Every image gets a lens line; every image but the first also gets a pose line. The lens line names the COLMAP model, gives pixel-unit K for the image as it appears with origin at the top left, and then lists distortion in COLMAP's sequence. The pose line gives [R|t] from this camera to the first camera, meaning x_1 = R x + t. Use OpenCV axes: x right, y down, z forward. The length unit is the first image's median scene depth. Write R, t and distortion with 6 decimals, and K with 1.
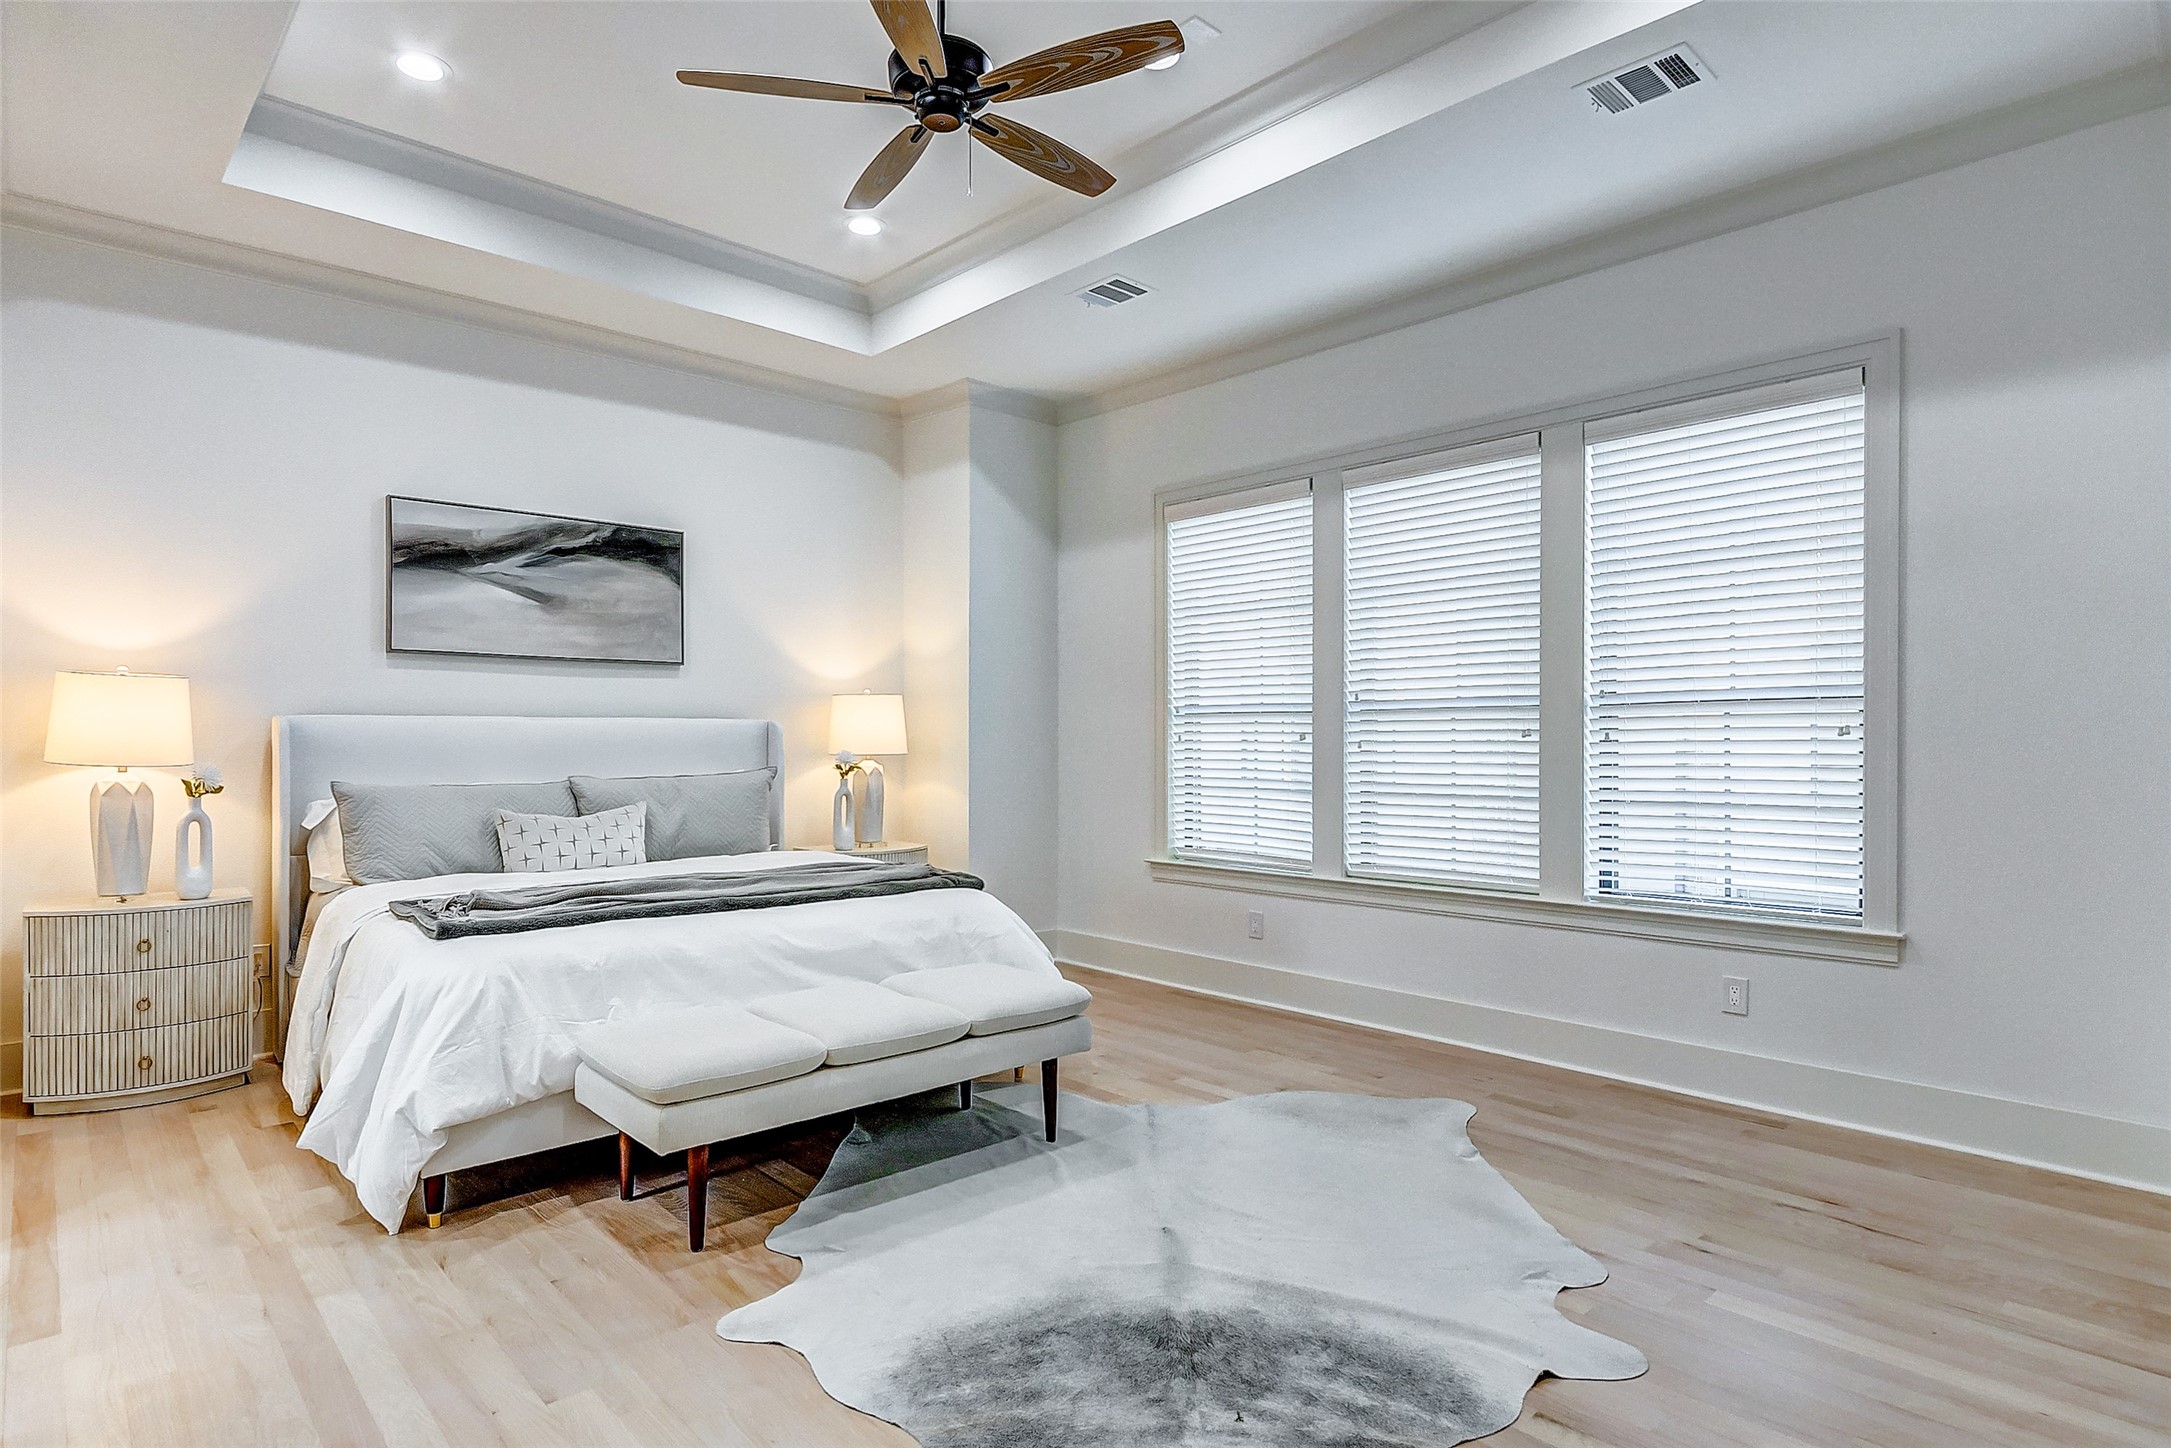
lens RADIAL K [[1157.5, 0, 1083.6], [0, 1157.5, 727.3], [0, 0, 1]] dist [0.001417, -0.001502]
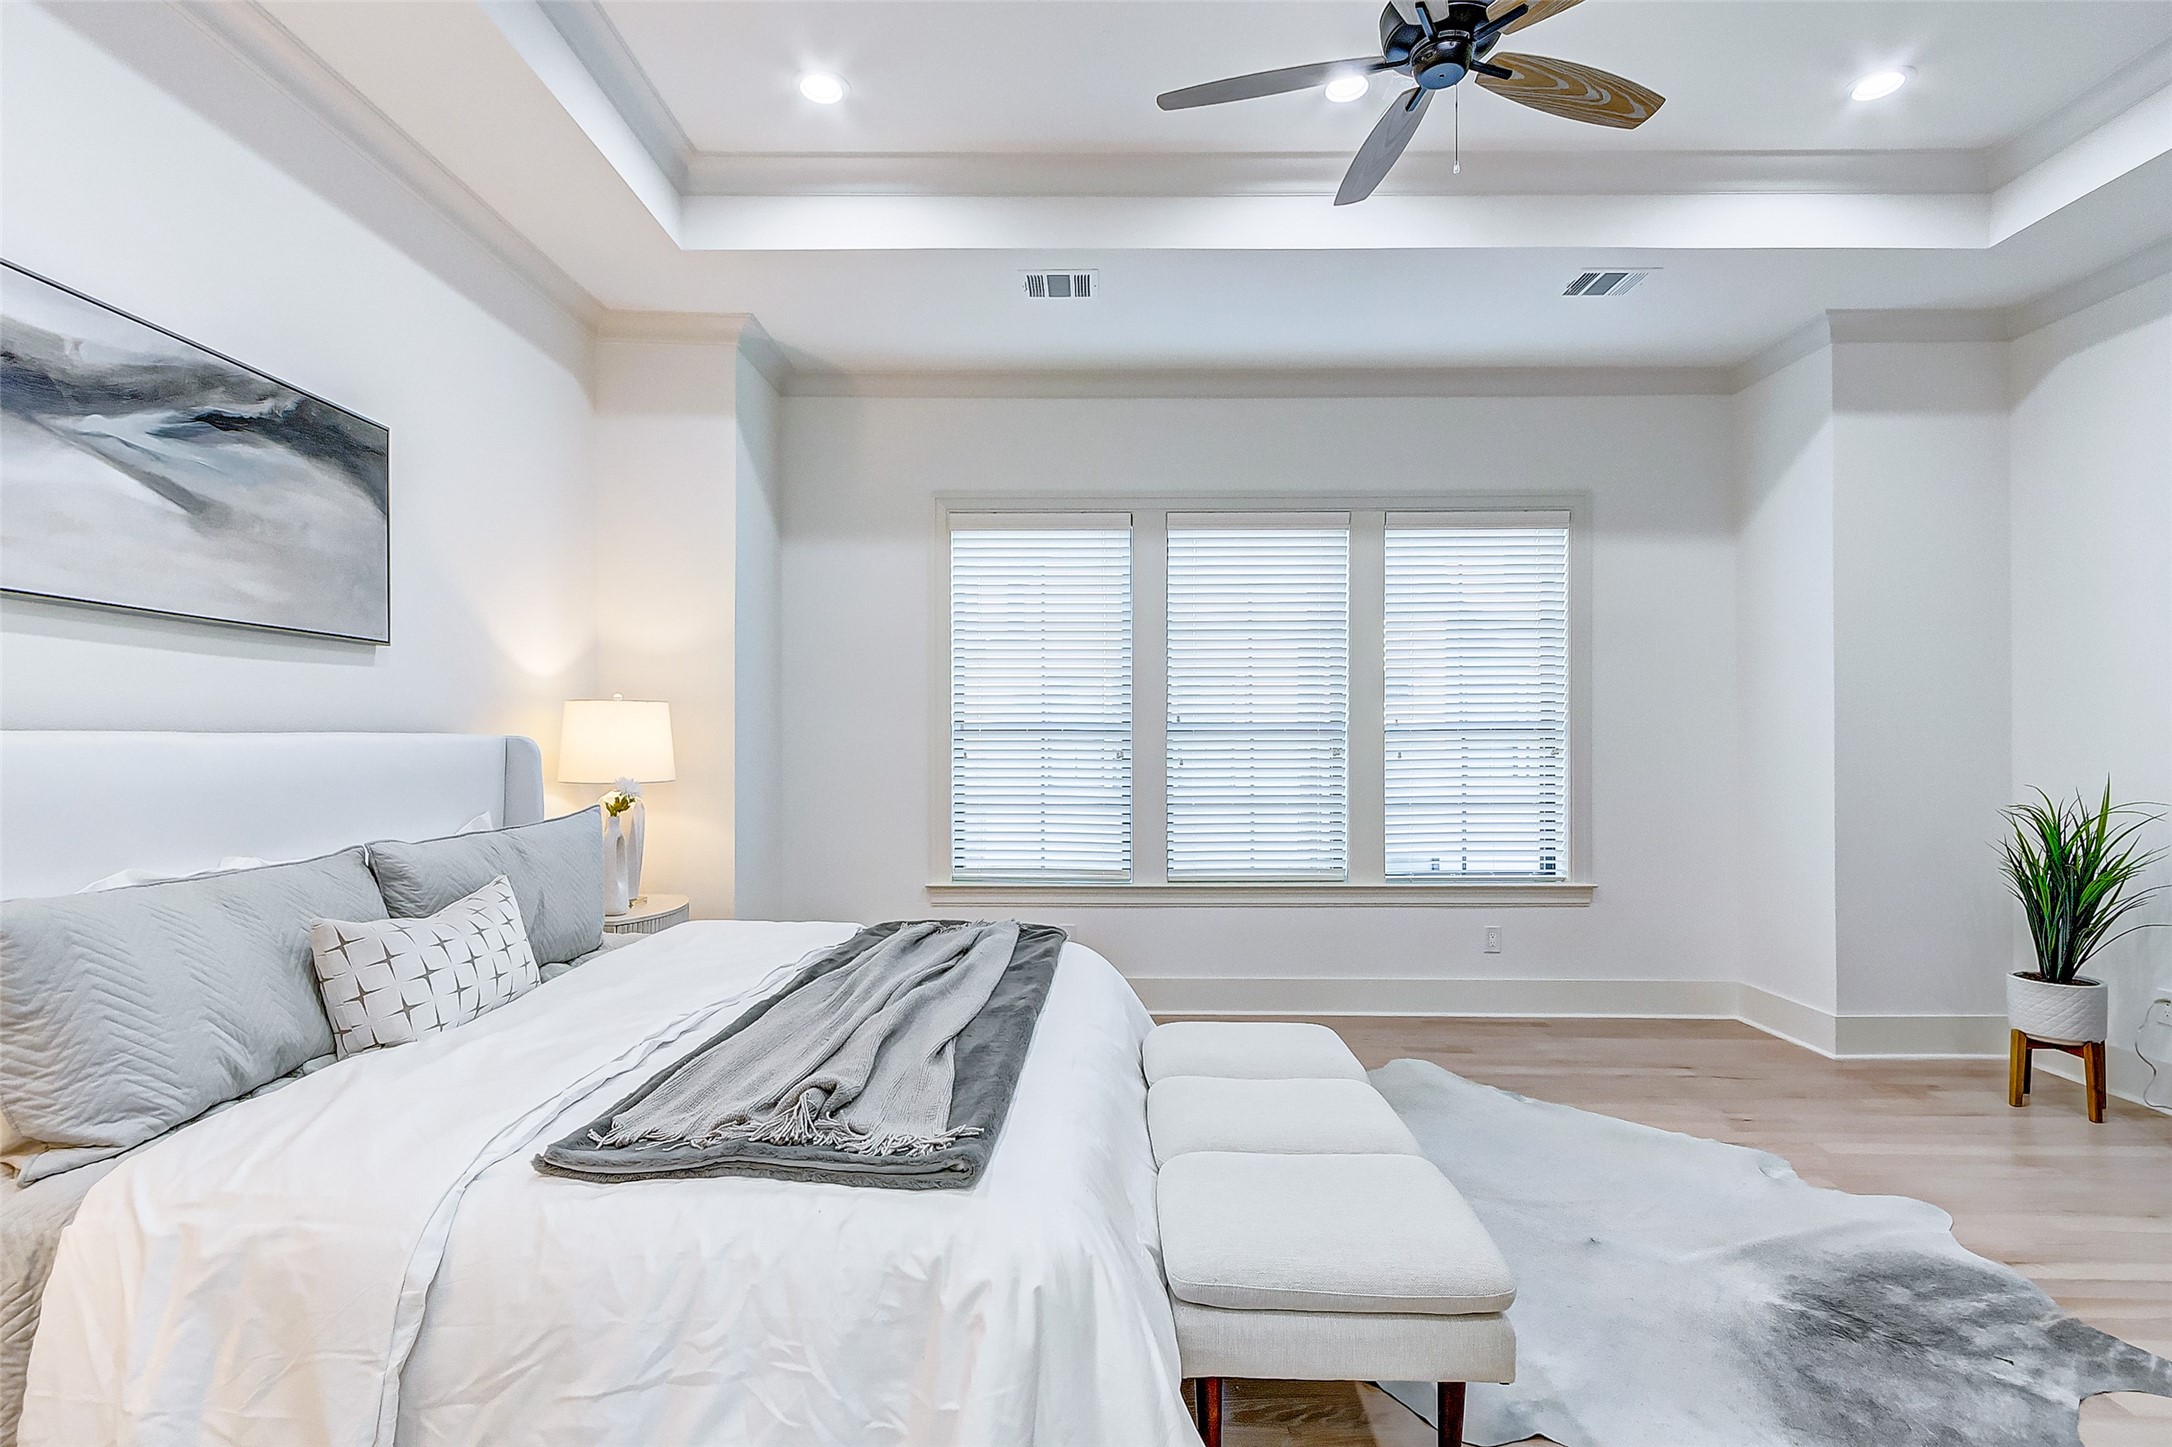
lens RADIAL K [[999.3, 0, 1104.7], [0, 999.3, 729.1], [0, 0, 1]] dist [0.010306, -0.001926]
pose [[0.693789, 0.009507, 0.720115, -0.529244], [-0.009095, 0.999949, -0.004439, -0.012113], [-0.720121, -0.003470, 0.693840, 0.407454]]
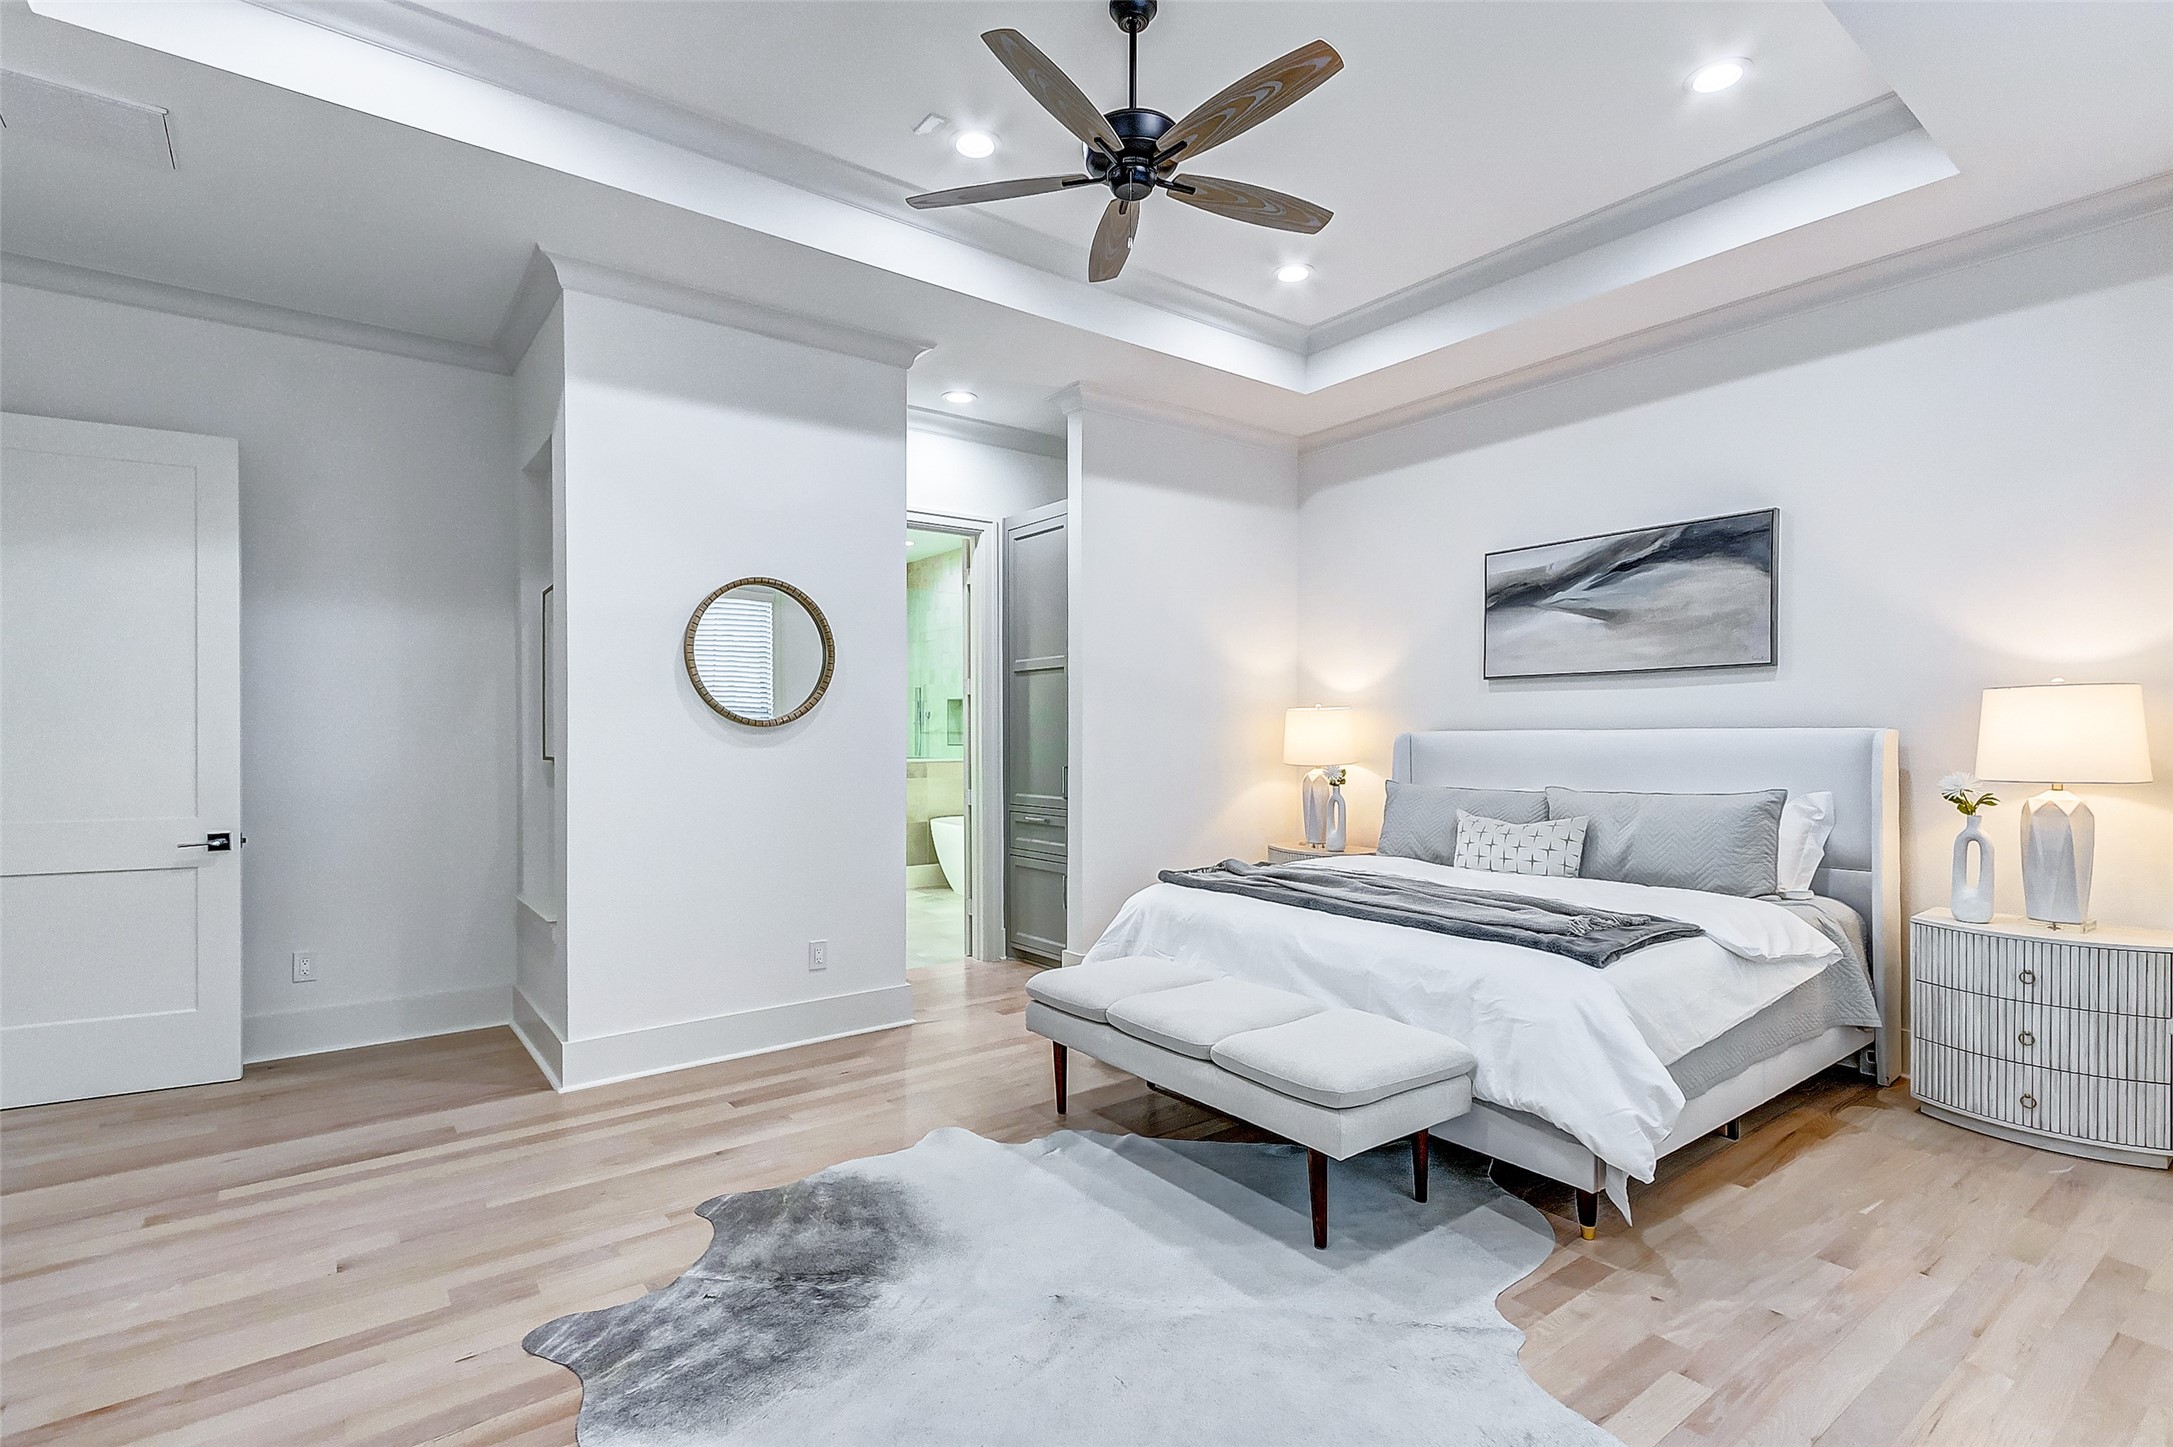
lens RADIAL K [[1022.9, 0, 1077.6], [0, 1022.9, 734.0], [0, 0, 1]] dist [0.006465, -0.000029]
pose [[-0.109817, -0.004299, -0.993943, 0.518219], [0.008479, 0.999950, -0.005261, -0.004700], [0.993916, -0.009005, -0.109775, 0.655621]]
